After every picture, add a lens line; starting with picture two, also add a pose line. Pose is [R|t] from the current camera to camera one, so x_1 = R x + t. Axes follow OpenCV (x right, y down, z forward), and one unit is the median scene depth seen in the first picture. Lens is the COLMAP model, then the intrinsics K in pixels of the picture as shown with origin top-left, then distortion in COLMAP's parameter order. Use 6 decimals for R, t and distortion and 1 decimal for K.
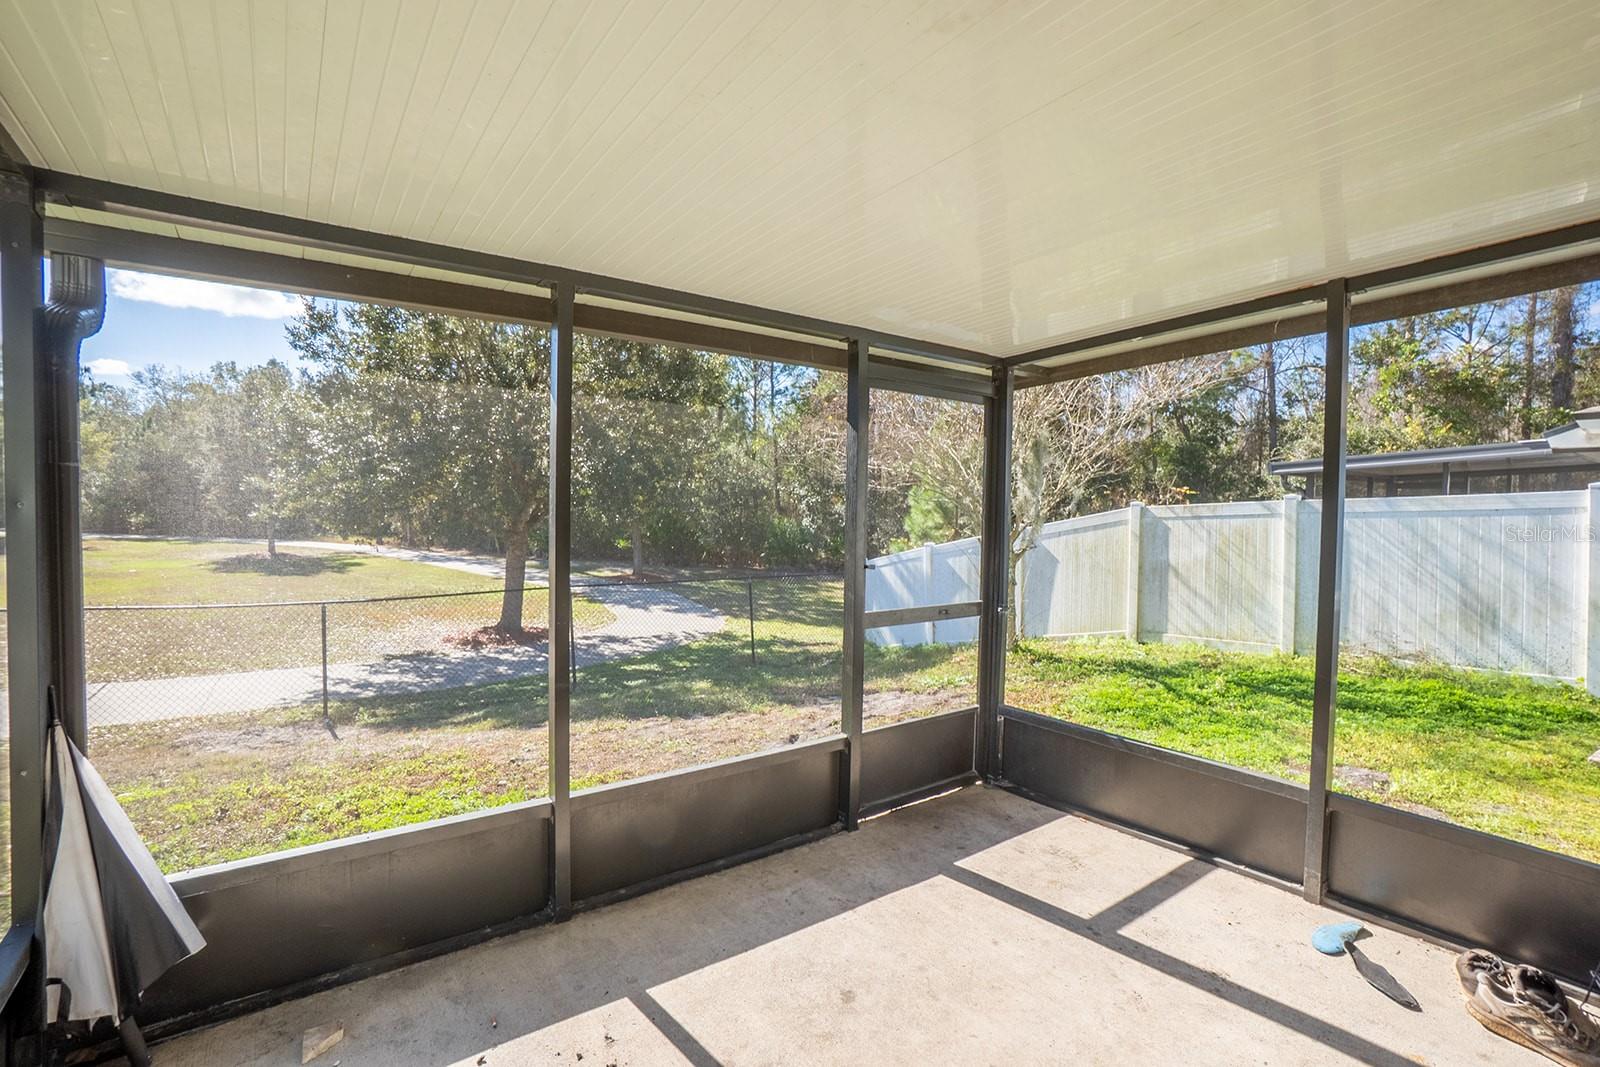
lens RADIAL K [[716.5, 0, 787.9], [0, 716.5, 540.8], [0, 0, 1]] dist [-0.059765, 0.021487]
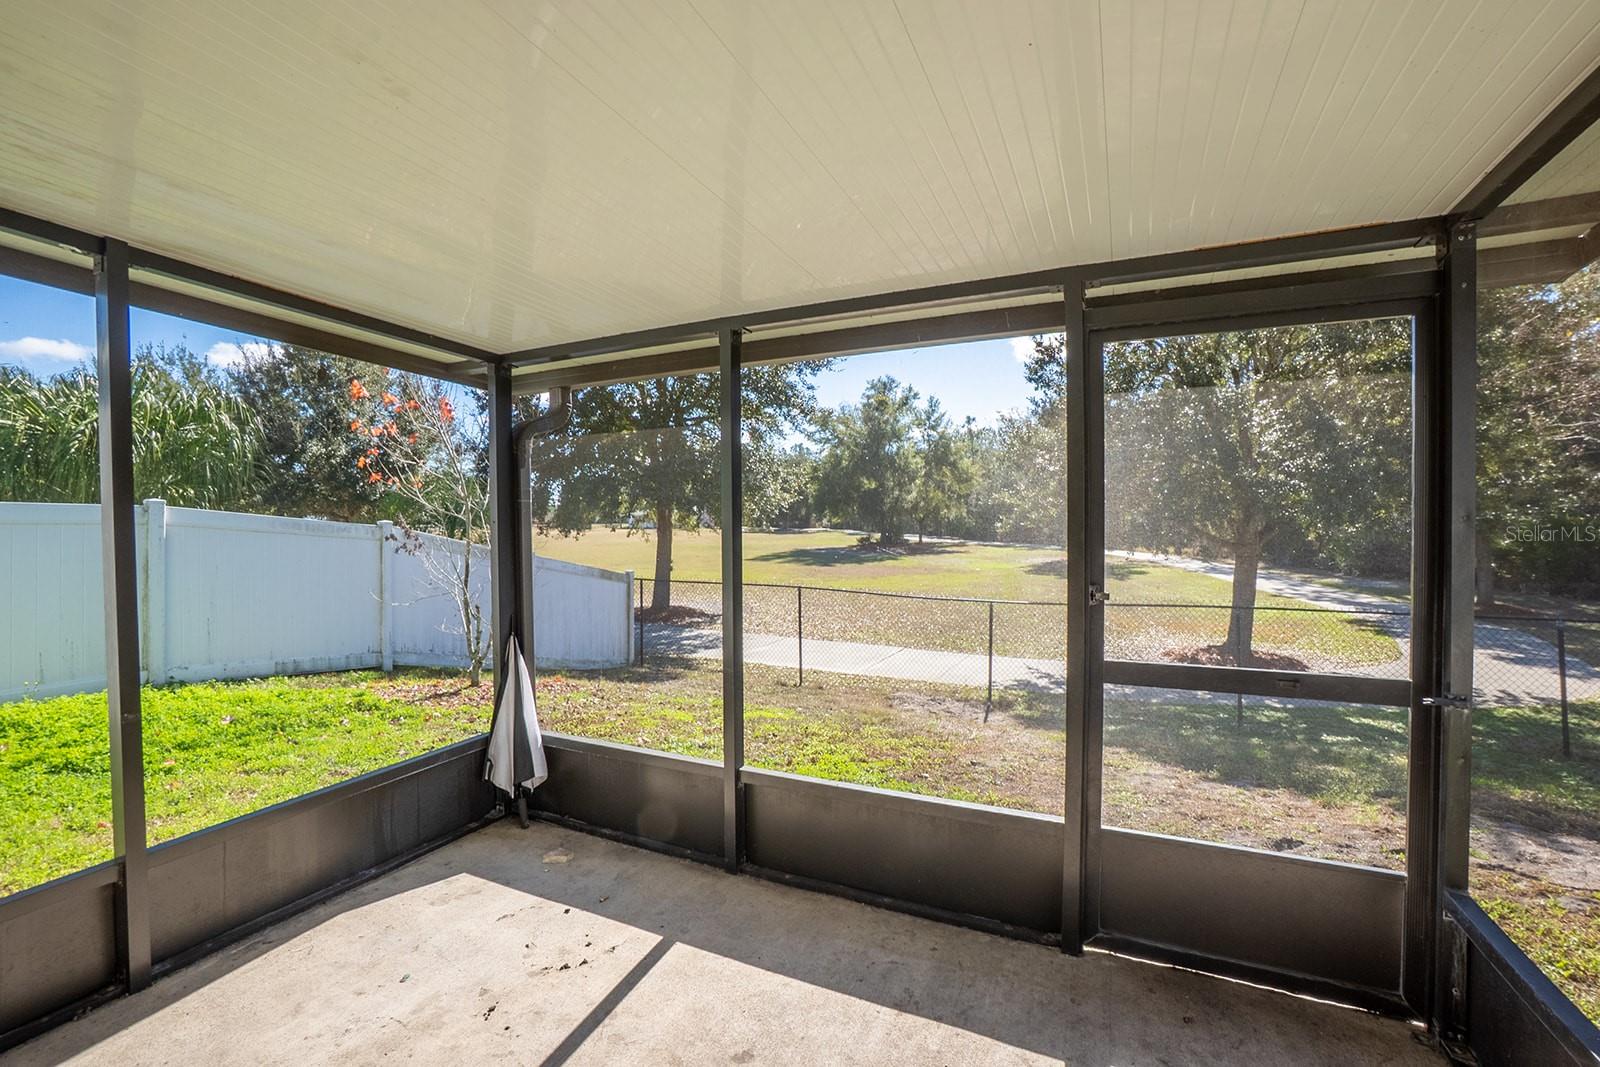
lens RADIAL K [[716.5, 0, 790.4], [0, 716.5, 519.2], [0, 0, 1]] dist [-0.059765, 0.021487]
pose [[0.477338, -0.014824, -0.878595, 0.269620], [-0.024503, 0.999244, -0.030172, -0.003898], [0.878378, 0.035931, 0.476614, 0.178752]]
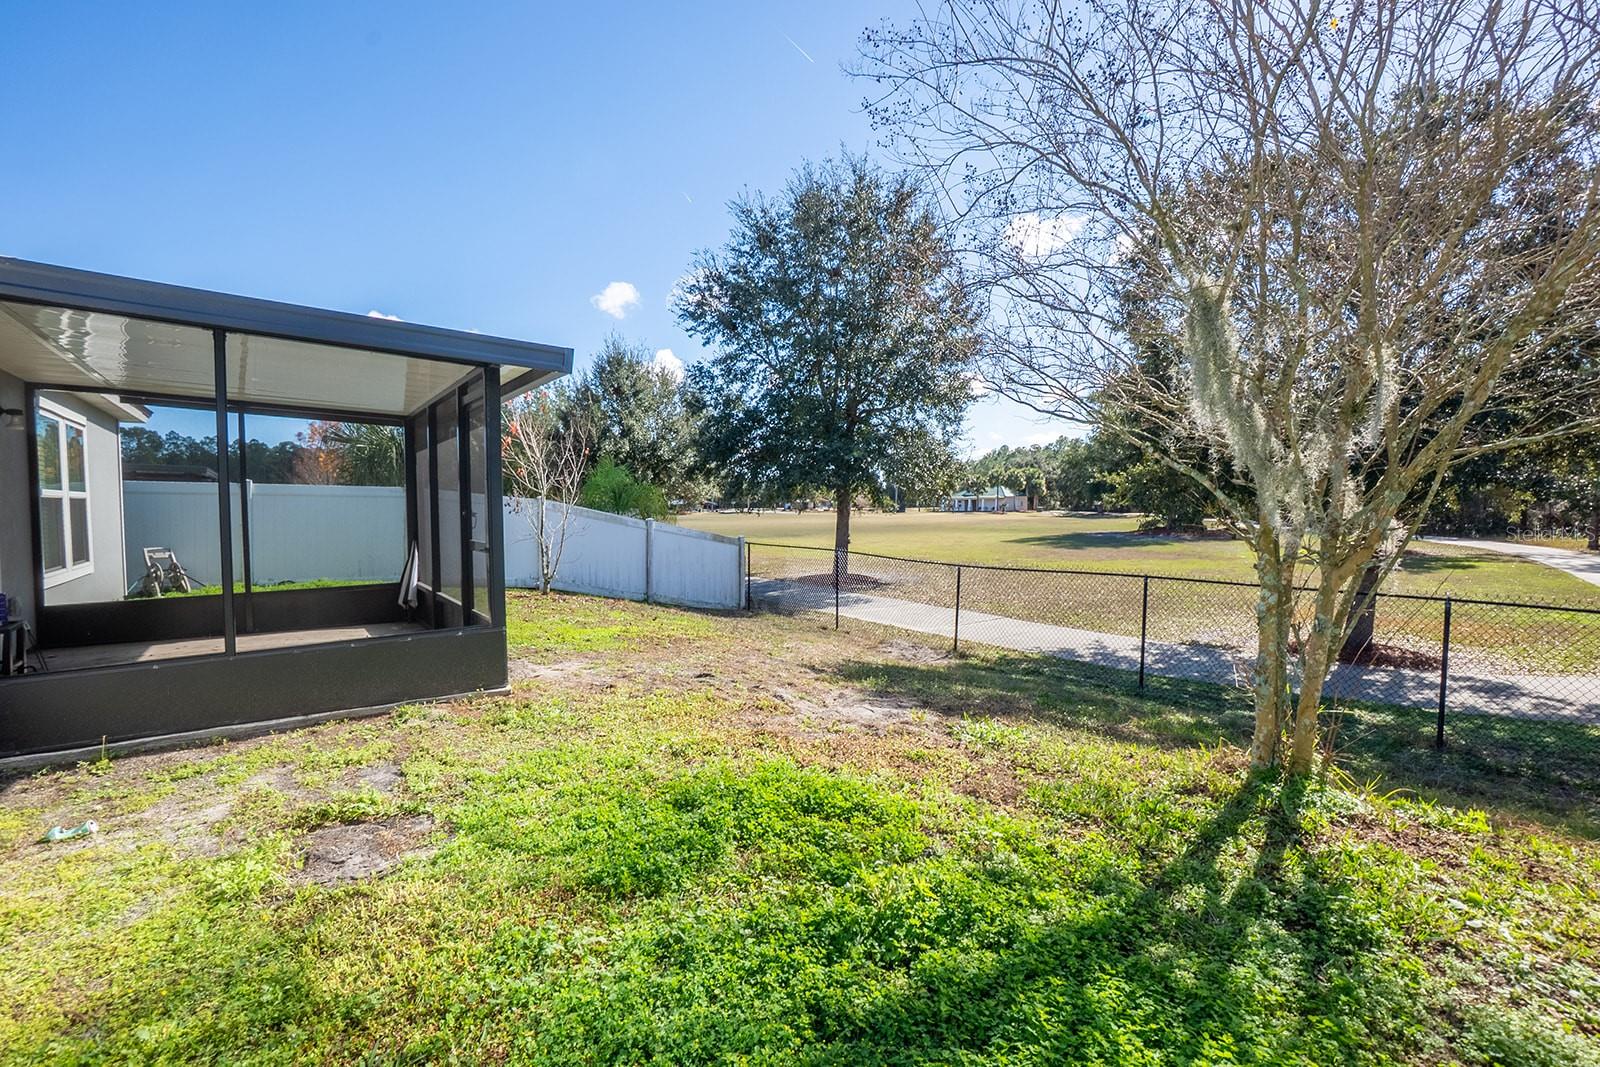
lens RADIAL K [[716.5, 0, 788.0], [0, 716.5, 525.0], [0, 0, 1]] dist [-0.059765, 0.021487]
pose [[0.026077, 0.015795, -0.999535, 0.846494], [-0.036670, 0.999217, 0.014833, 0.004657], [0.998987, 0.036266, 0.026635, 0.797904]]
